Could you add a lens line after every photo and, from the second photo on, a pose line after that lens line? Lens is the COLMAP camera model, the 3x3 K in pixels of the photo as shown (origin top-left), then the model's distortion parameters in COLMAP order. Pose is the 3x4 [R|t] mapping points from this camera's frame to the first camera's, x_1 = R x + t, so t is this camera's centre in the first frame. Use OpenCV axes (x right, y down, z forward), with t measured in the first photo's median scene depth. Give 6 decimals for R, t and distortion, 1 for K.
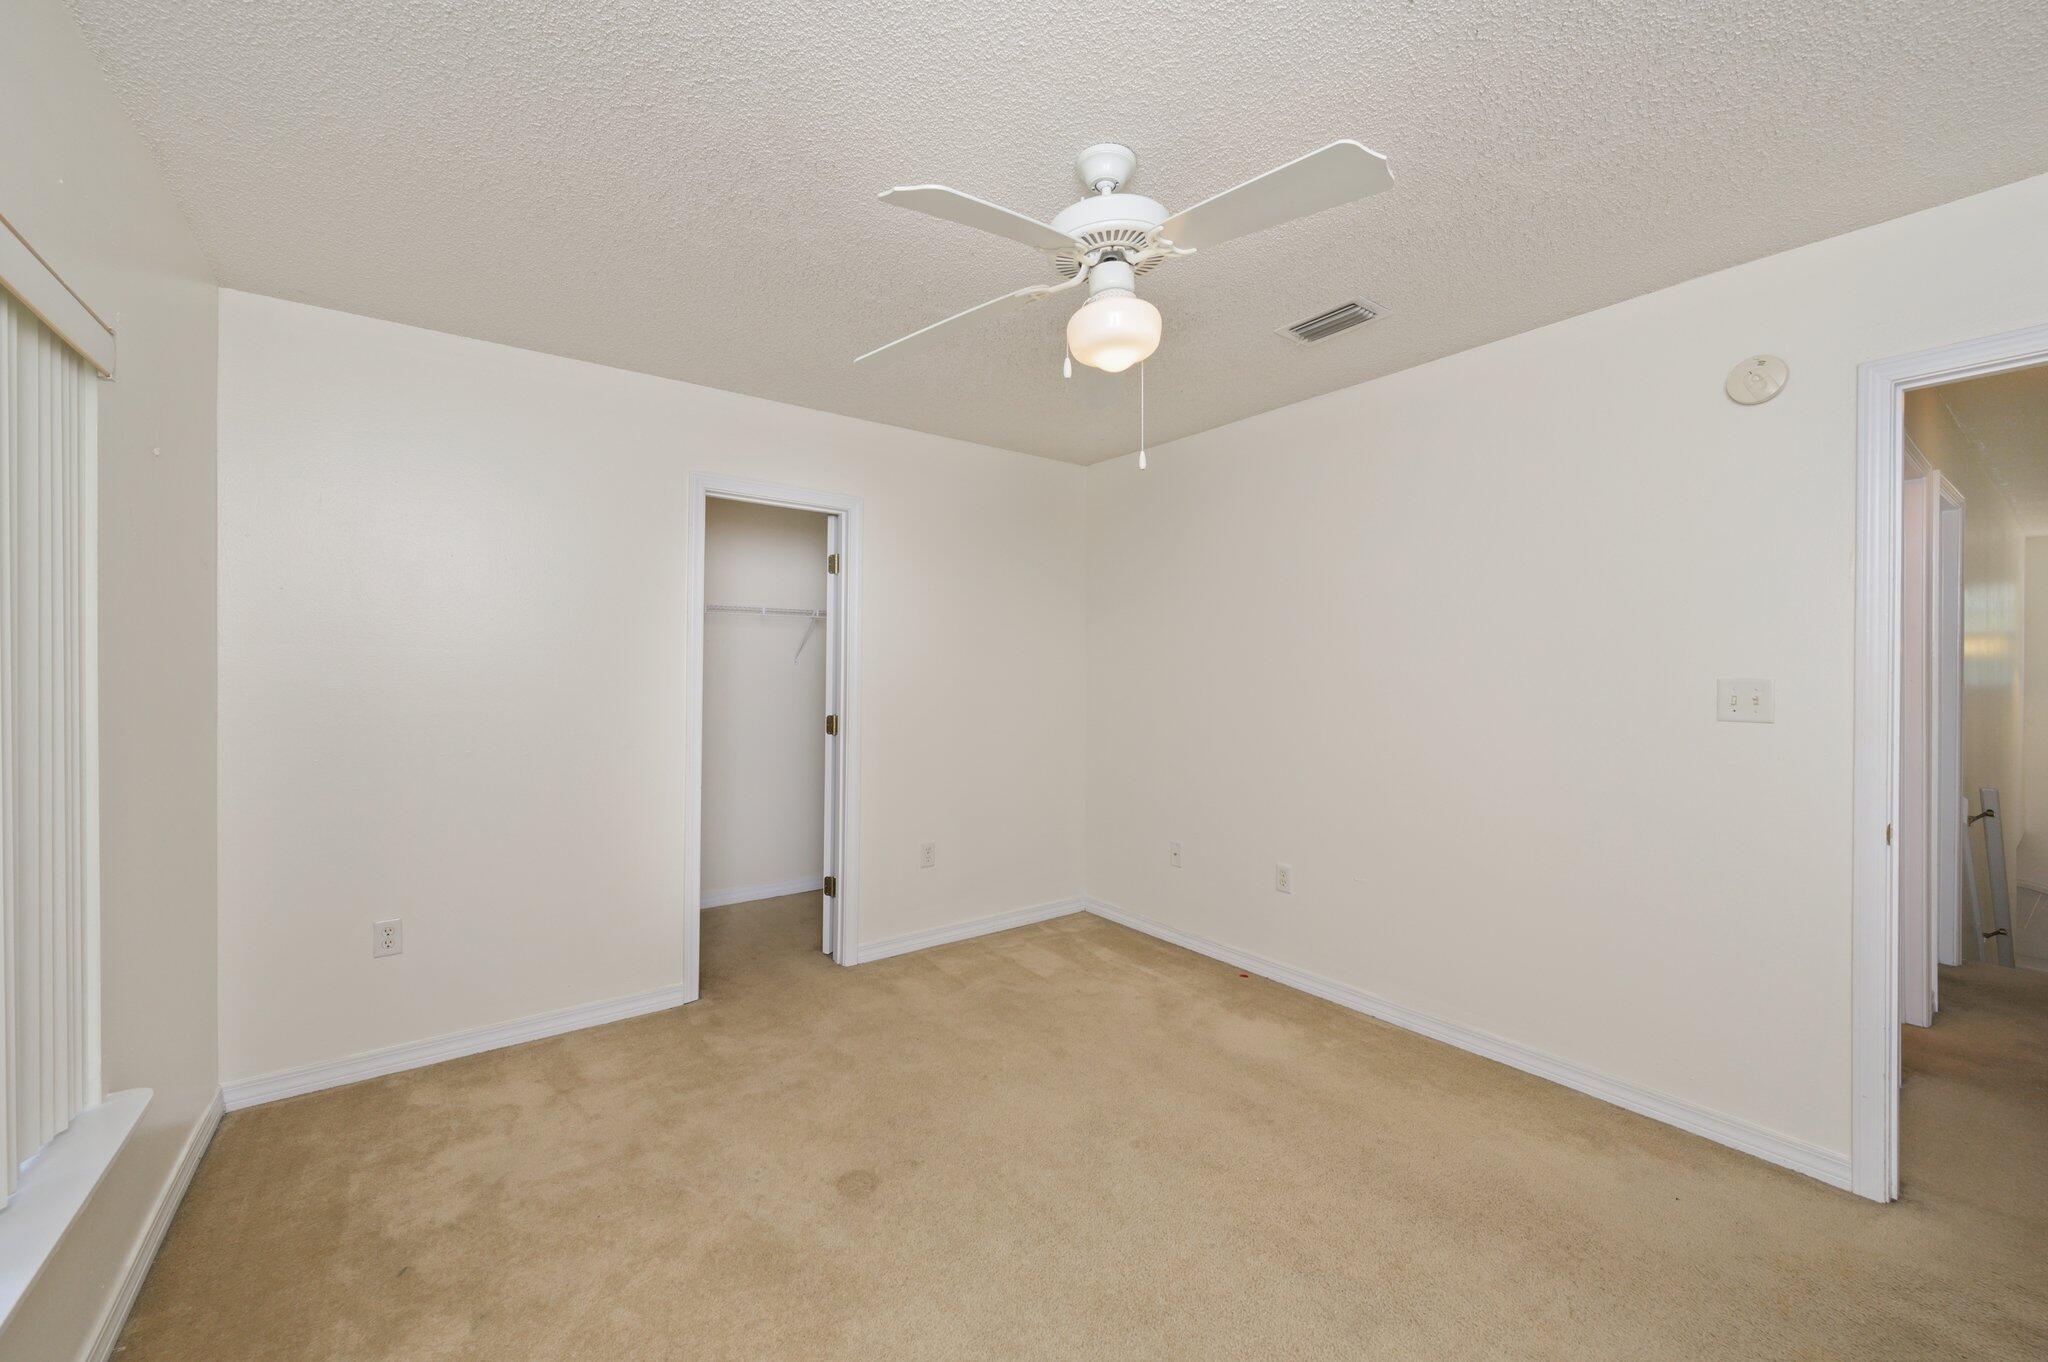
lens RADIAL K [[818.4, 0, 1024.0], [0, 818.4, 681.0], [0, 0, 1]] dist [0.000358, 0.000085]
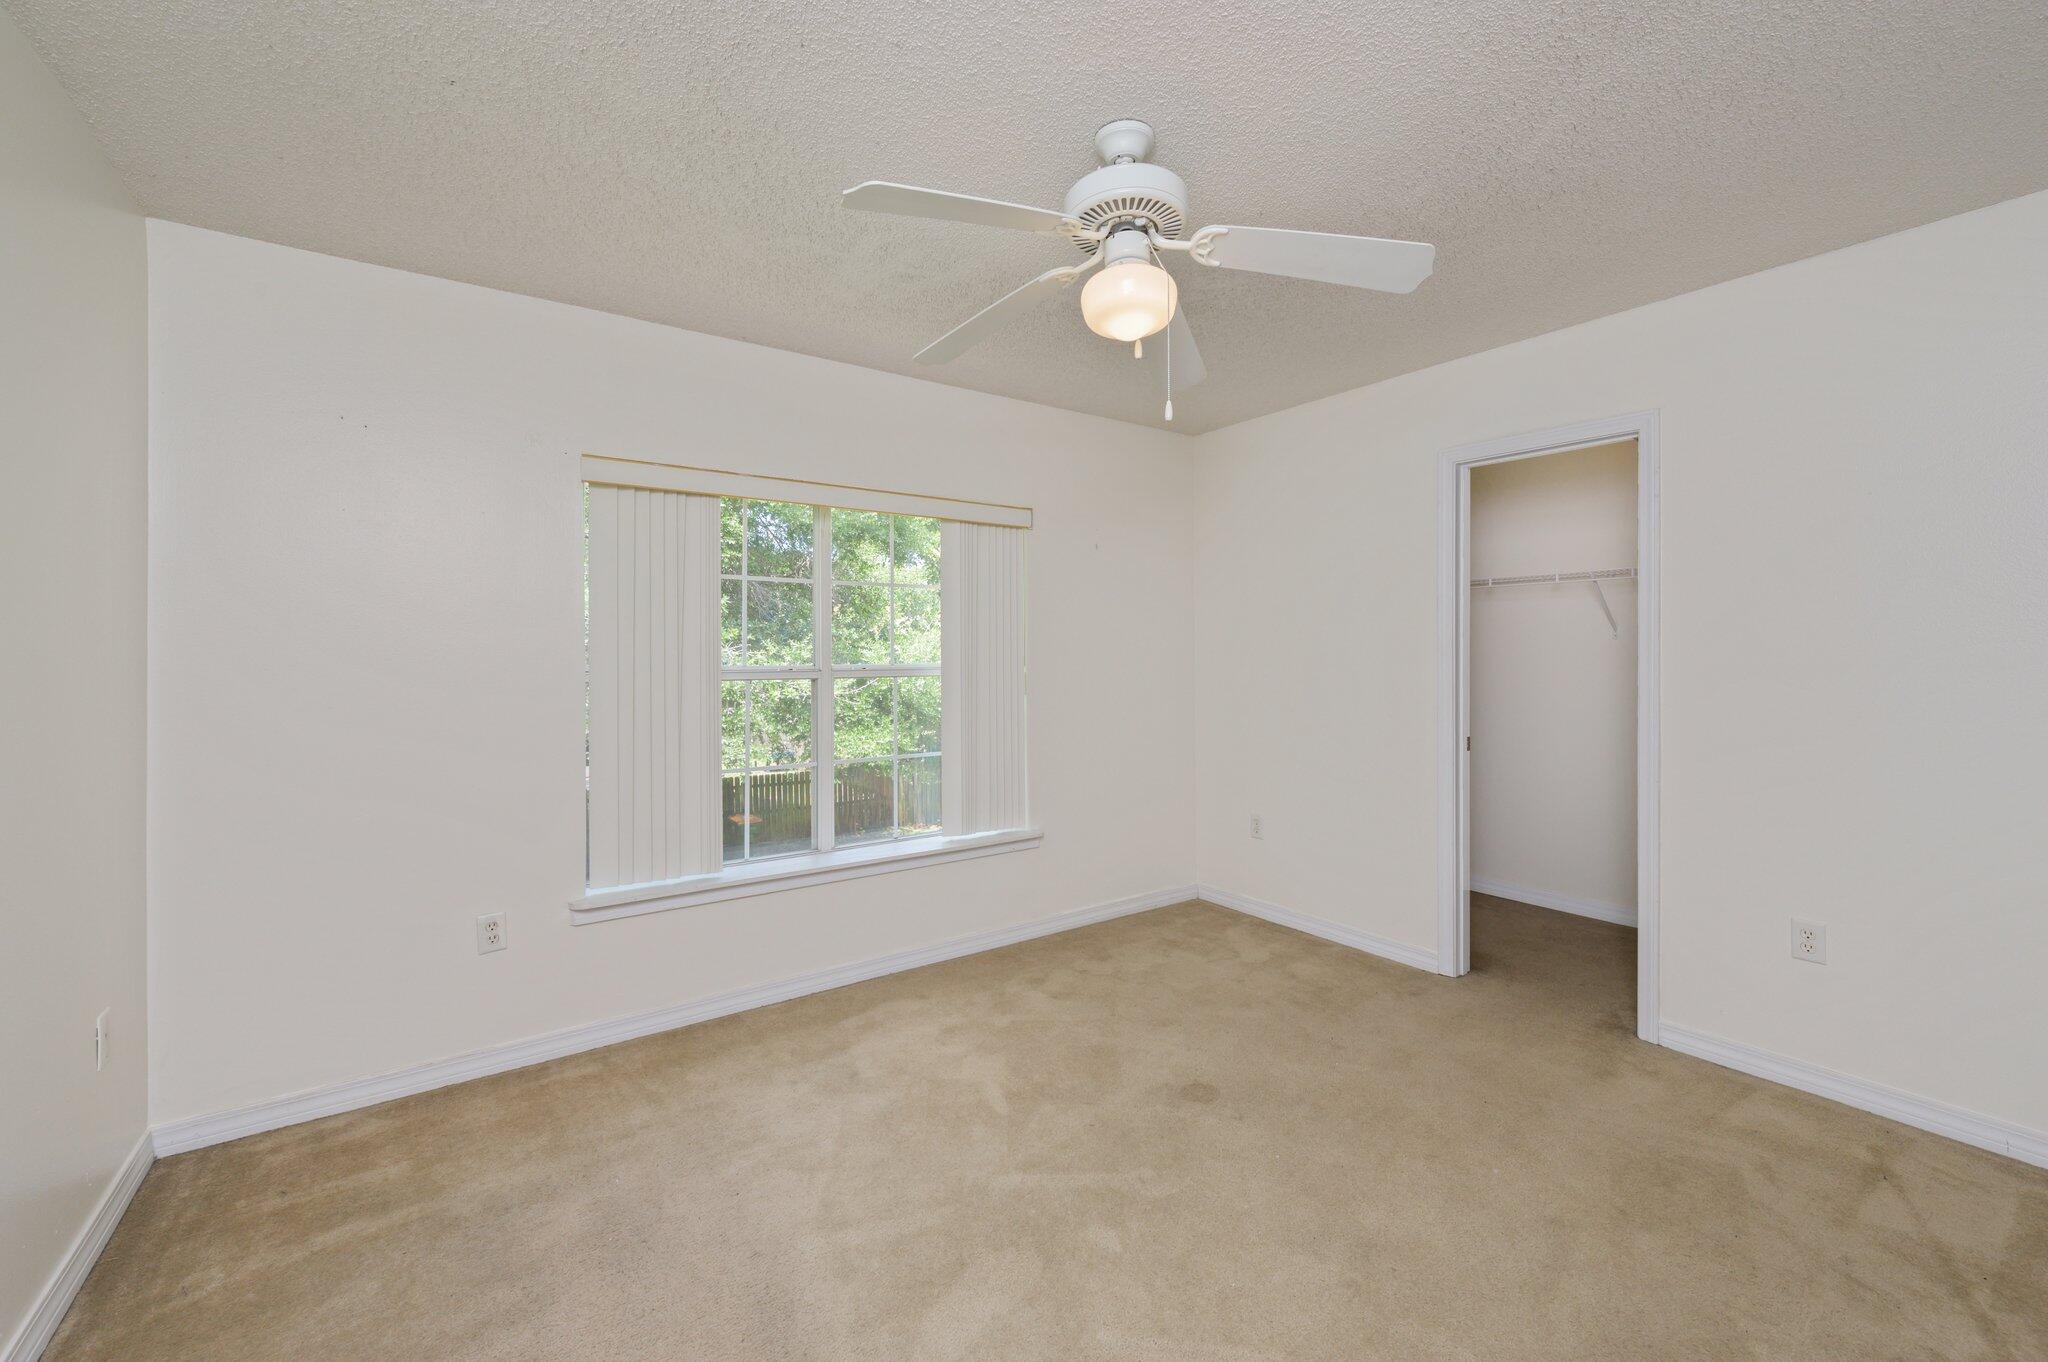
lens RADIAL K [[817.5, 0, 1025.5], [0, 817.5, 664.0], [0, 0, 1]] dist [0.000174, 0.000064]
pose [[-0.025726, 0.013099, -0.999583, 0.706848], [-0.007158, 0.999886, 0.013287, -0.002620], [0.999643, 0.007497, -0.025629, 0.582183]]
